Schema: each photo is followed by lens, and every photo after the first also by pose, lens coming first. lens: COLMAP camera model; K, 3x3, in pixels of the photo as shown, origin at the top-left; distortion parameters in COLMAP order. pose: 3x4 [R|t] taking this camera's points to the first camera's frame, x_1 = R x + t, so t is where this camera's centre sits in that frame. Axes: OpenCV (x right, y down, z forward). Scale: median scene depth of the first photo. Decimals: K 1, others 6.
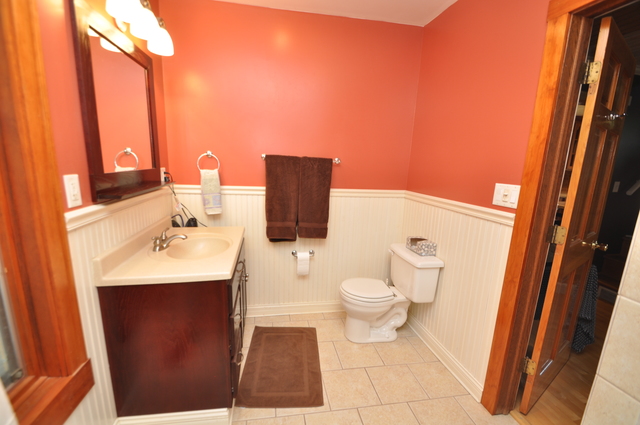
lens RADIAL K [[279.4, 0, 315.6], [0, 279.4, 214.4], [0, 0, 1]] dist [0.008496, -0.012212]
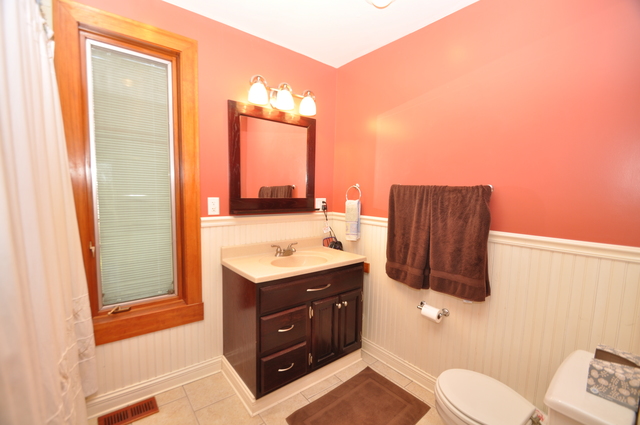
lens RADIAL K [[279.4, 0, 317.7], [0, 279.4, 216.4], [0, 0, 1]] dist [0.008496, -0.012212]
pose [[0.481958, 0.056080, -0.874398, 0.524347], [-0.169362, 0.985092, -0.030171, -0.038448], [0.859670, 0.162631, 0.484271, 0.345965]]
